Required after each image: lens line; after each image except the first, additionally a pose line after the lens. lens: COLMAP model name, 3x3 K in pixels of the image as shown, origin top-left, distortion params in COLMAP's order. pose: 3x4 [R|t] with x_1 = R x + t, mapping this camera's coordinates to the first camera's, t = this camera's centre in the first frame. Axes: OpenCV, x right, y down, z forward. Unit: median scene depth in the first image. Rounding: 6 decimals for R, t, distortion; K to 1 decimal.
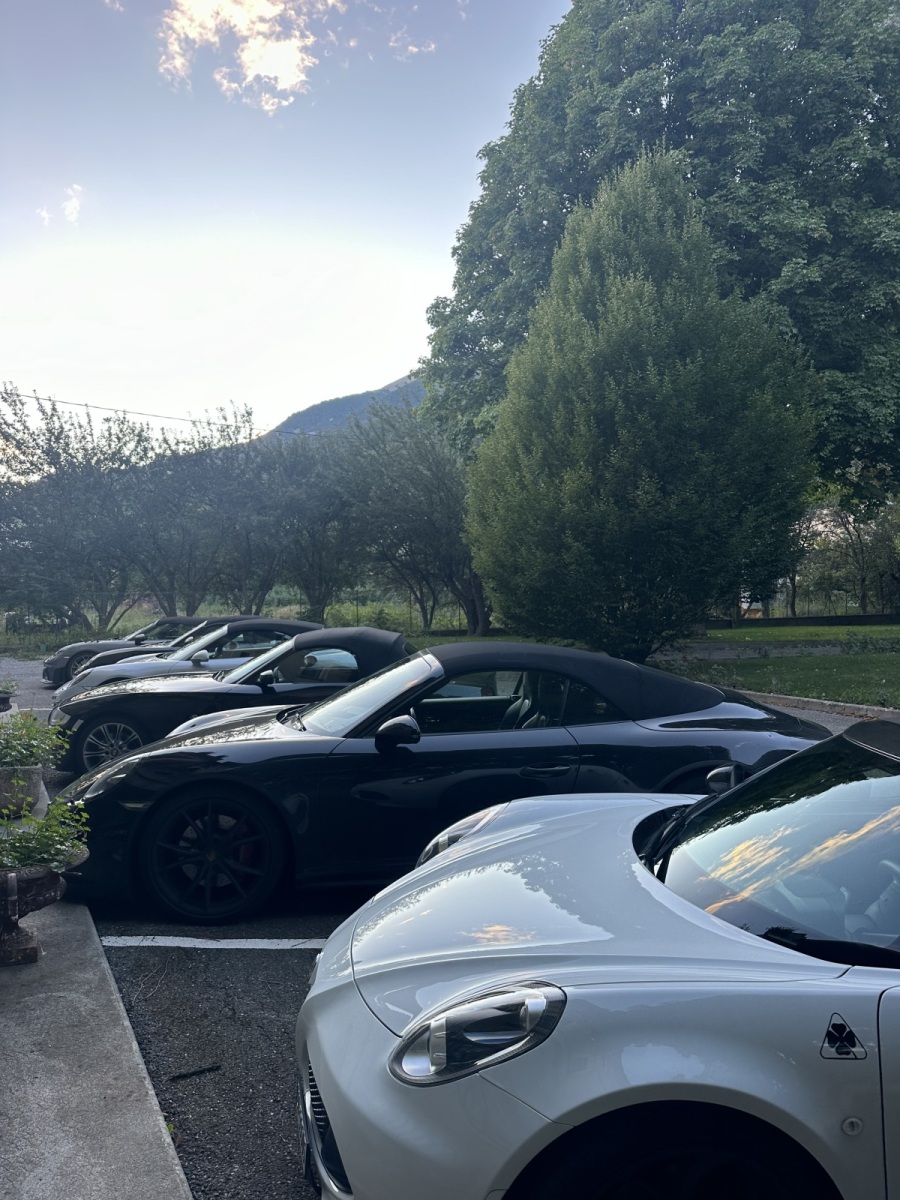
lens RADIAL K [[837.1, 0, 450.0], [0, 837.1, 600.0], [0, 0, 1]] dist [0.150393, -0.293878]
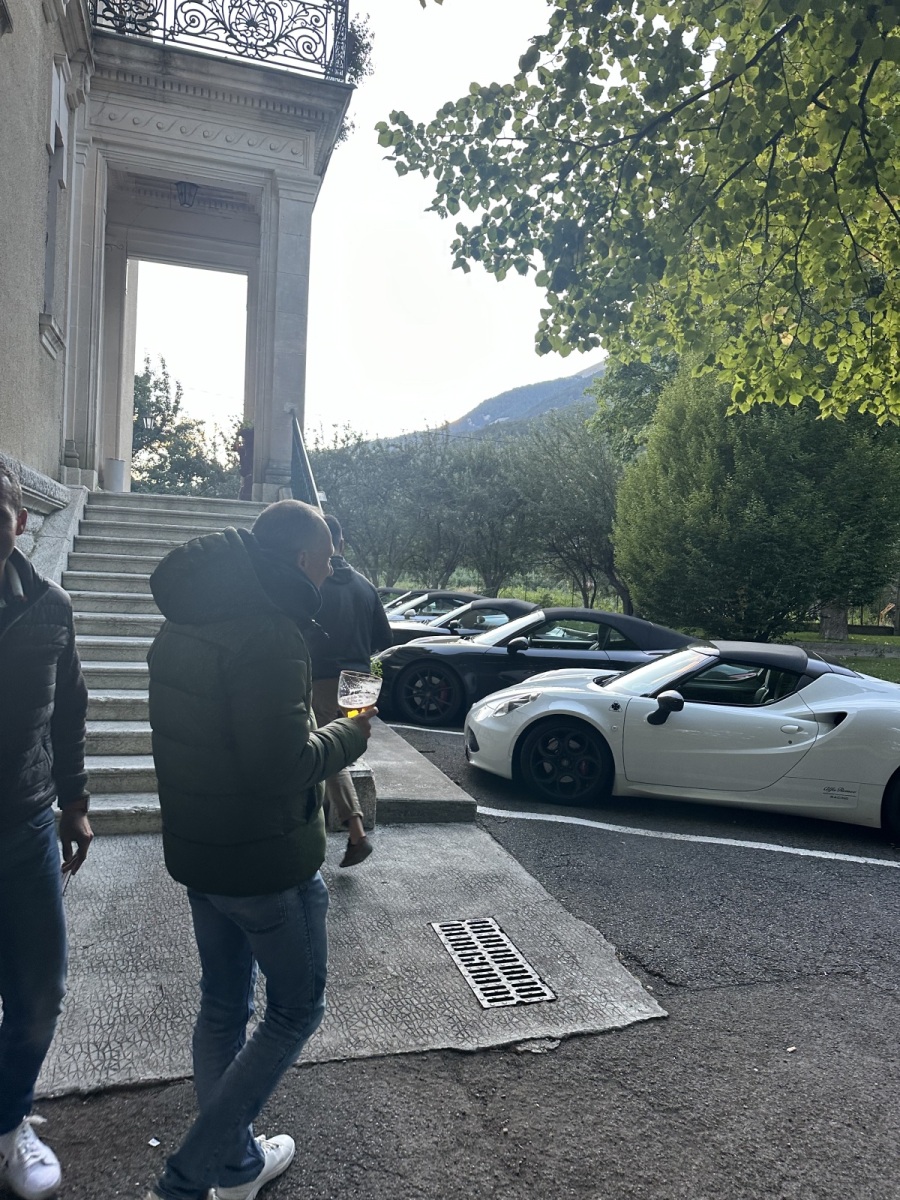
lens RADIAL K [[837.1, 0, 450.0], [0, 837.1, 600.0], [0, 0, 1]] dist [0.150393, -0.293878]
pose [[0.975944, 0.066444, -0.207651, 0.051966], [-0.063185, 0.997753, 0.022292, 0.003657], [0.208666, -0.008635, 0.977949, -0.279139]]
